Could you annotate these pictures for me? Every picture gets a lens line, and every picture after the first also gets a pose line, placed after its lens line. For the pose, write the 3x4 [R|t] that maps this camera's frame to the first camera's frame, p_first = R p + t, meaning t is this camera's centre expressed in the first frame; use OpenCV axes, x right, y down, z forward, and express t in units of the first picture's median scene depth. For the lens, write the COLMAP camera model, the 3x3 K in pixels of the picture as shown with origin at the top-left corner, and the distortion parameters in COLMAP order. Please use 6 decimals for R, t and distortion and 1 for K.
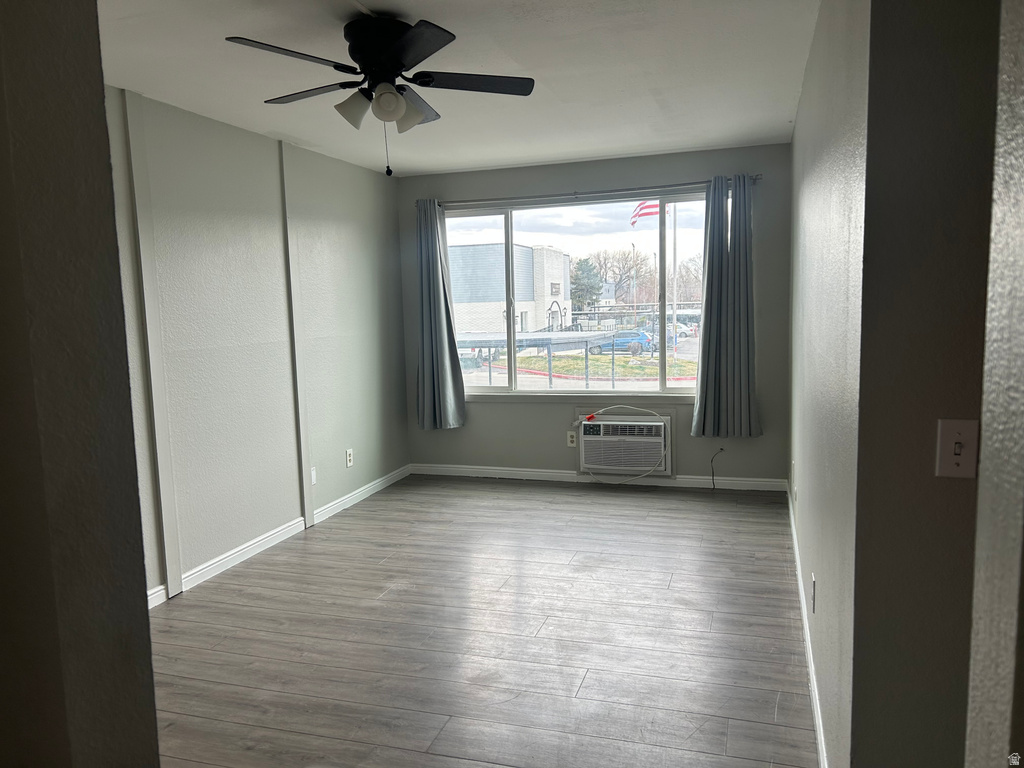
lens RADIAL K [[767.9, 0, 501.8], [0, 767.9, 388.2], [0, 0, 1]] dist [0.059957, -0.070036]
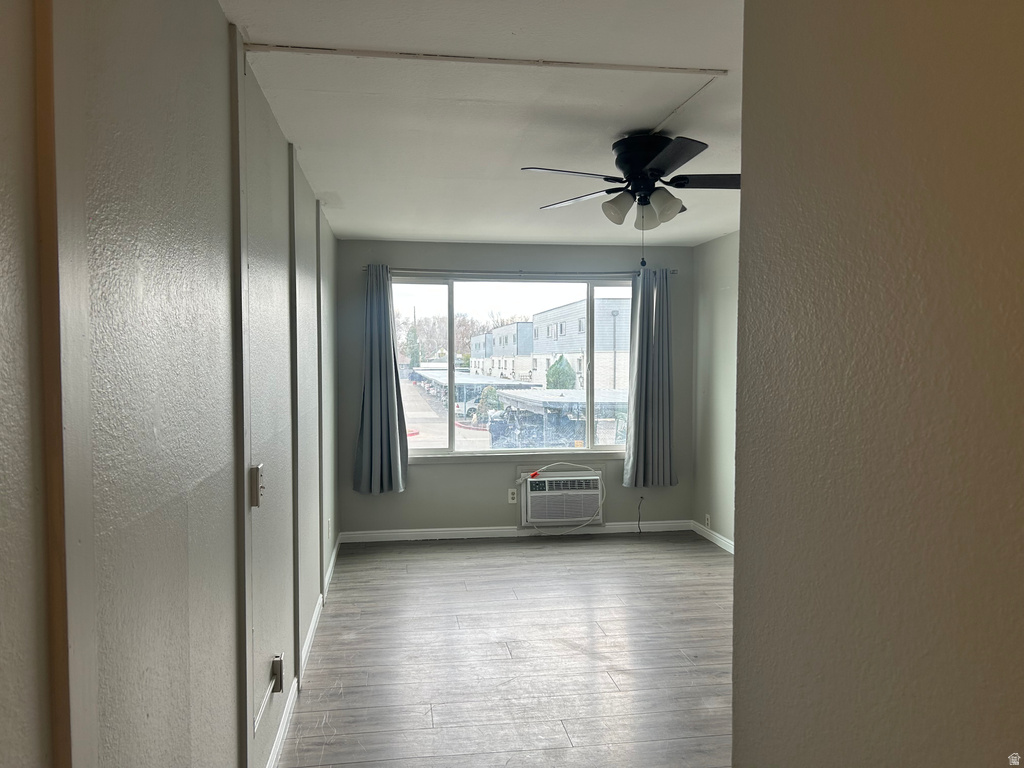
lens RADIAL K [[767.9, 0, 484.4], [0, 767.9, 371.8], [0, 0, 1]] dist [0.059957, -0.070036]
pose [[0.896435, 0.018639, 0.442784, -0.438557], [0.027246, 0.994907, -0.097041, -0.002873], [-0.442338, 0.099056, 0.891362, 0.050325]]
